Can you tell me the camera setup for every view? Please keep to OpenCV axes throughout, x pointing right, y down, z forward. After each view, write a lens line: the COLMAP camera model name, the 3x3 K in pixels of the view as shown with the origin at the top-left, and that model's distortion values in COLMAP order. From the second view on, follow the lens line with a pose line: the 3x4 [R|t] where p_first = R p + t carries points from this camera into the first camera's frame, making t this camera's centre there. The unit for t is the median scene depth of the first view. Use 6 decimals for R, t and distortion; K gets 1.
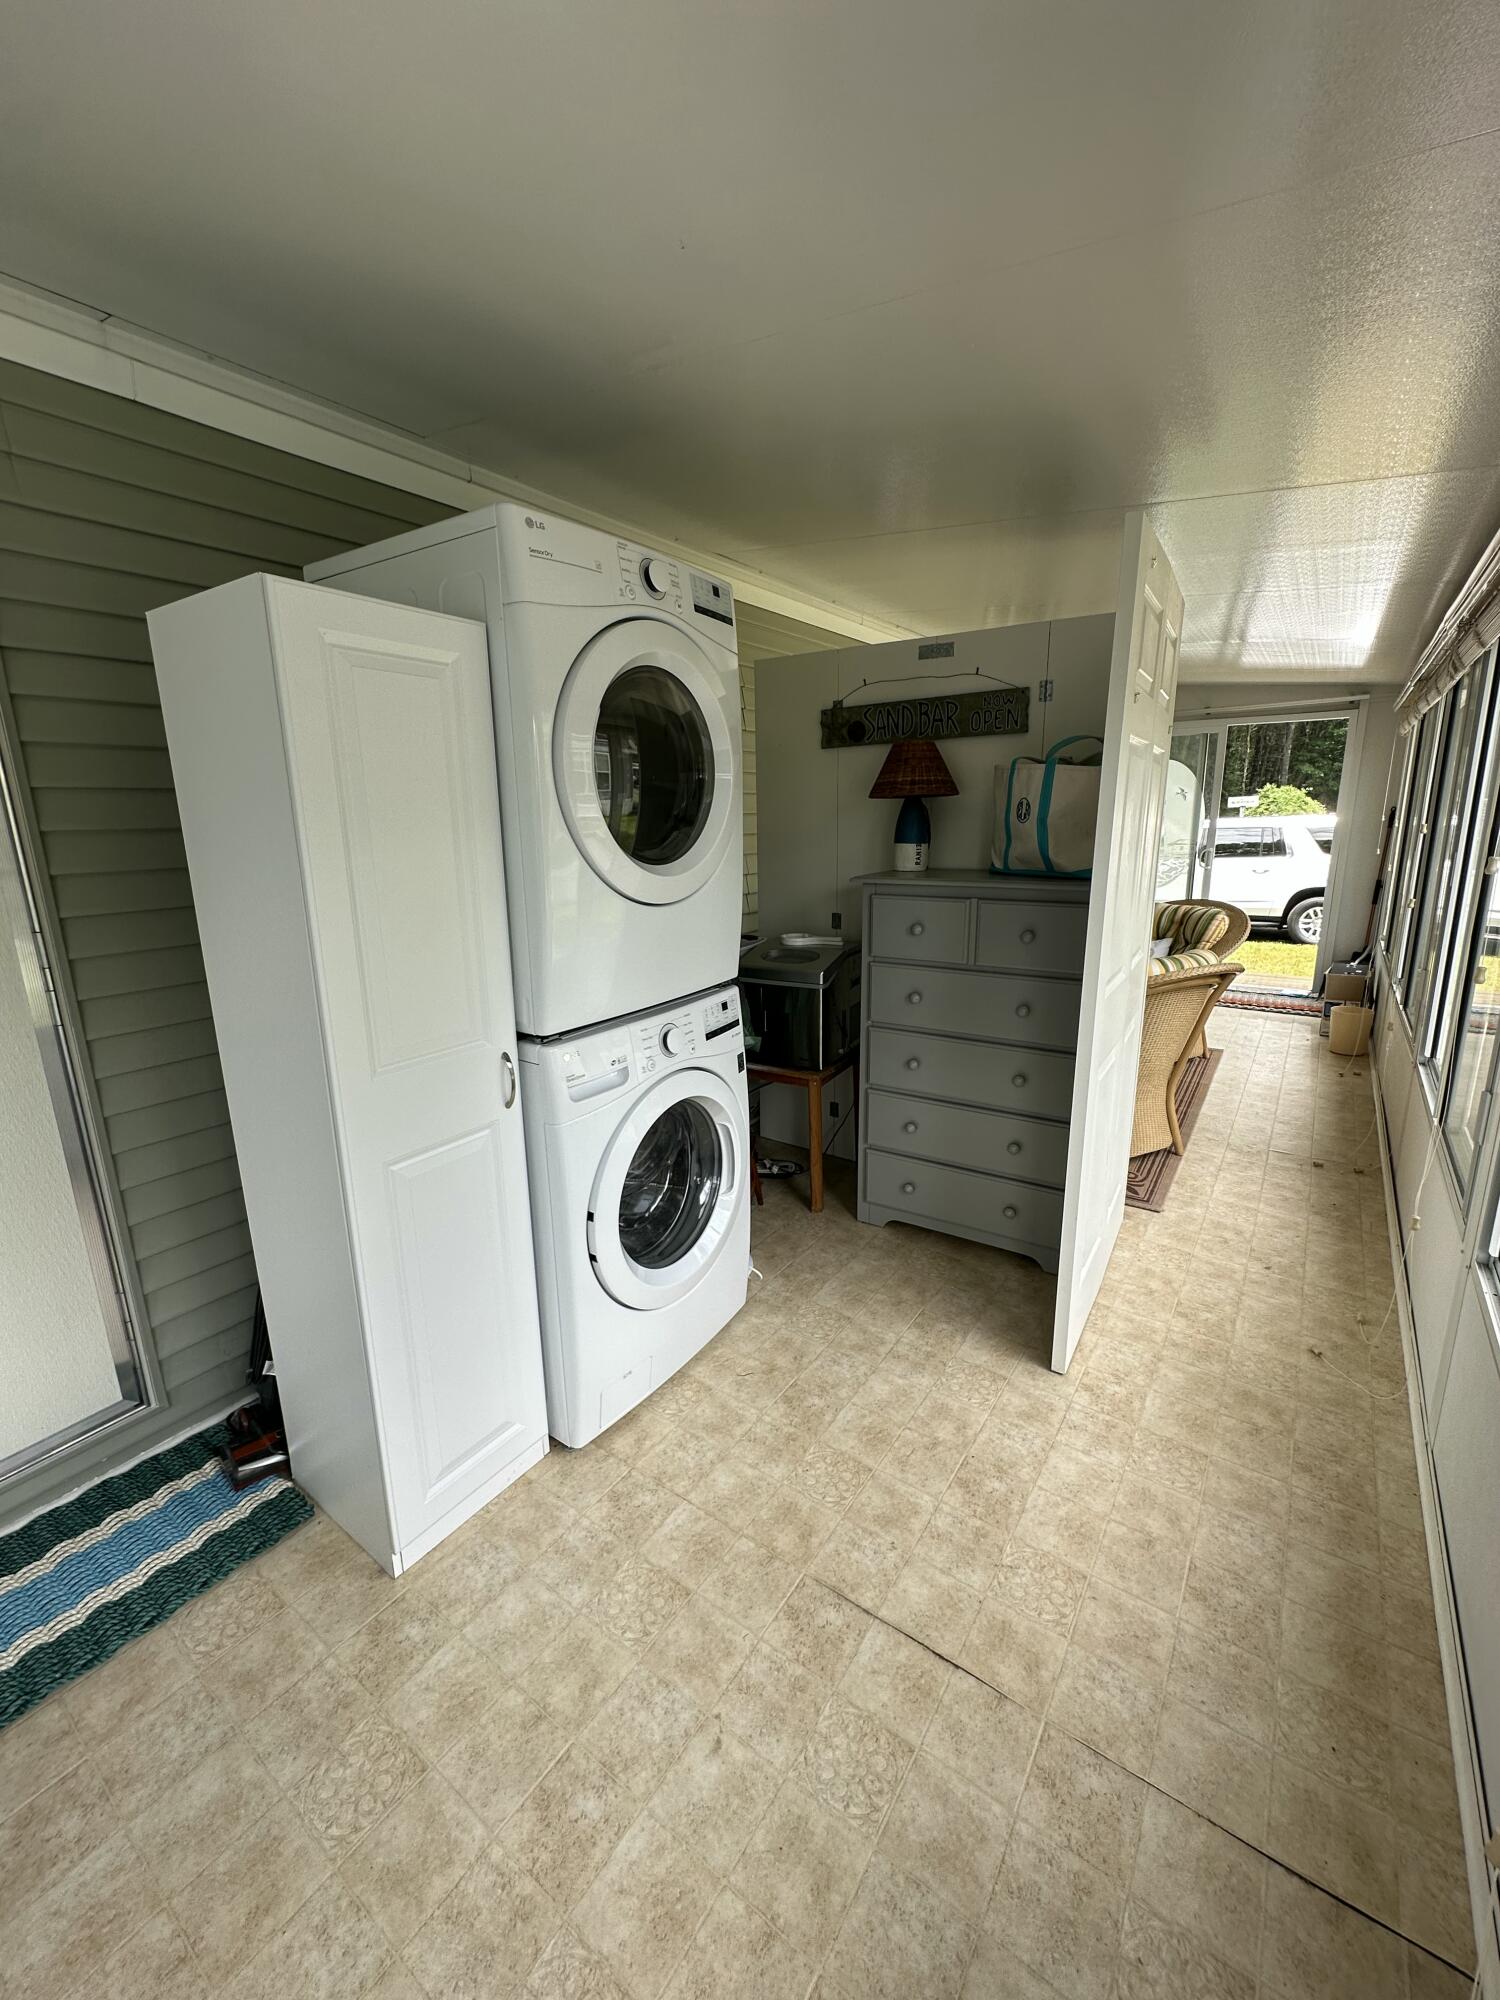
lens RADIAL K [[795.6, 0, 742.5], [0, 795.6, 999.0], [0, 0, 1]] dist [-0.001528, 0.000329]
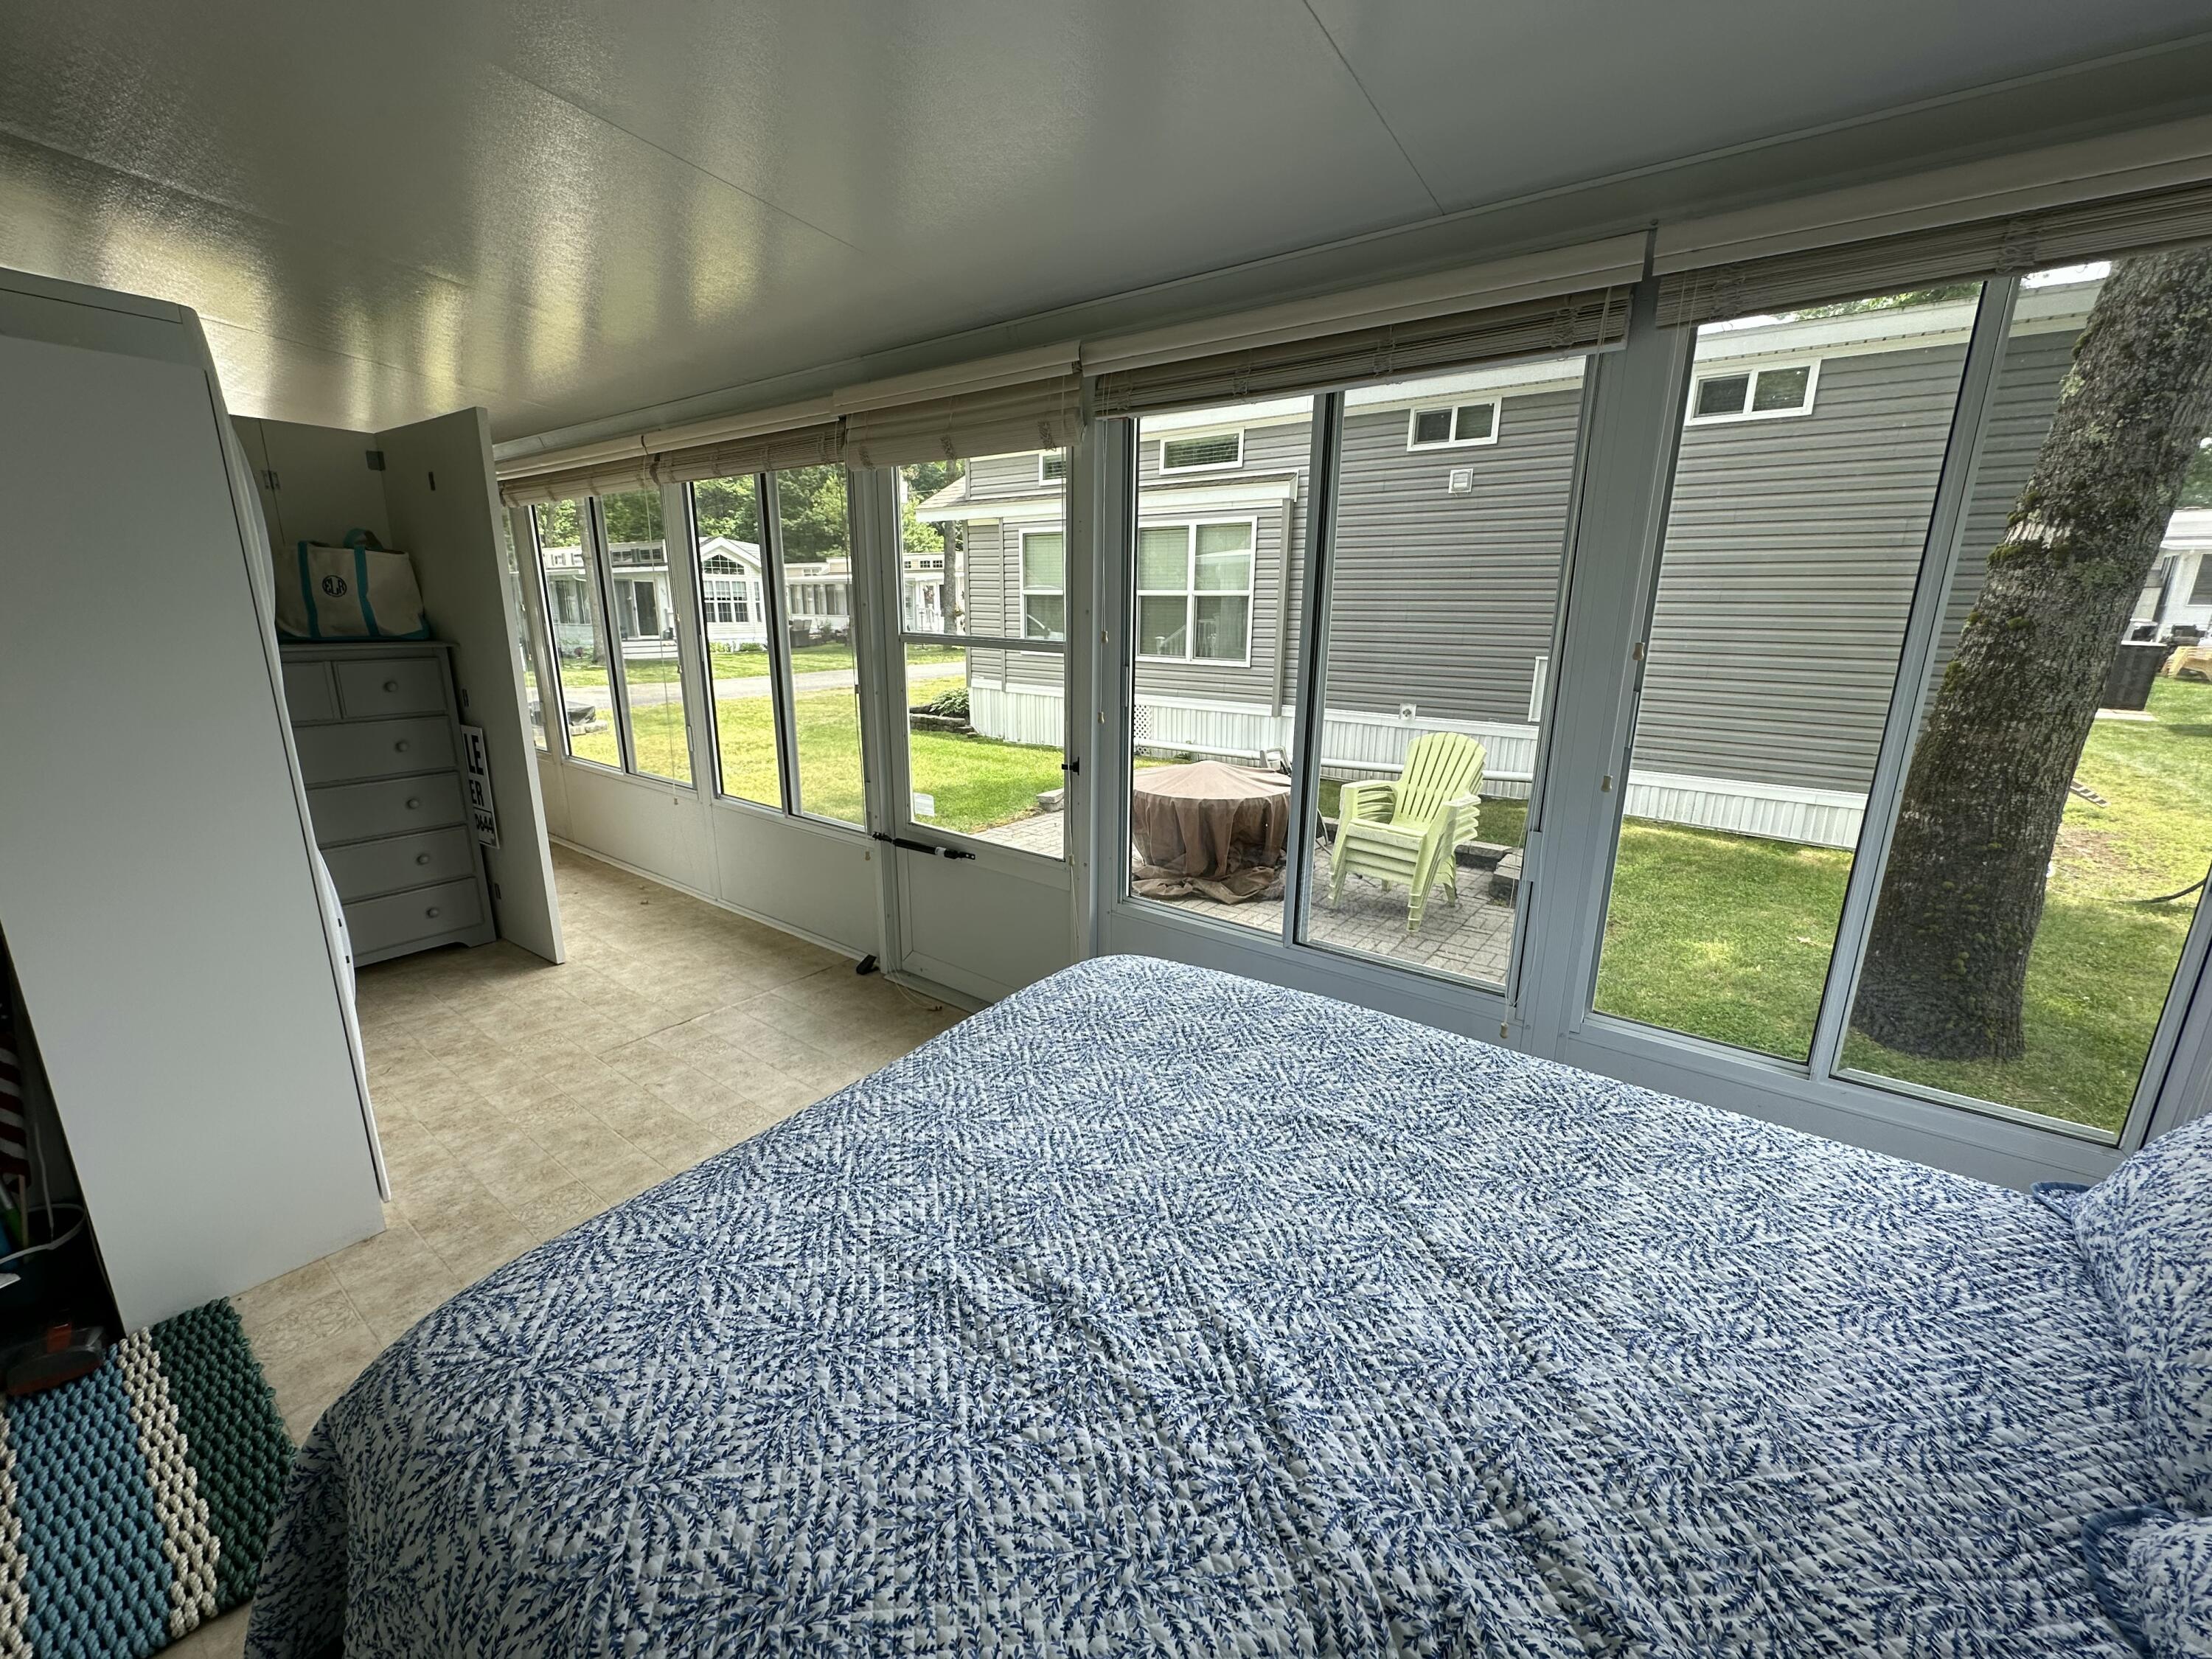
lens RADIAL K [[880.0, 0, 1105.6], [0, 880.0, 827.5], [0, 0, 1]] dist [-0.001528, 0.000329]
pose [[0.023761, -0.222666, 0.974605, -1.286975], [0.210954, 0.954046, 0.212826, 0.096612], [-0.977207, 0.200540, 0.069641, -0.198866]]
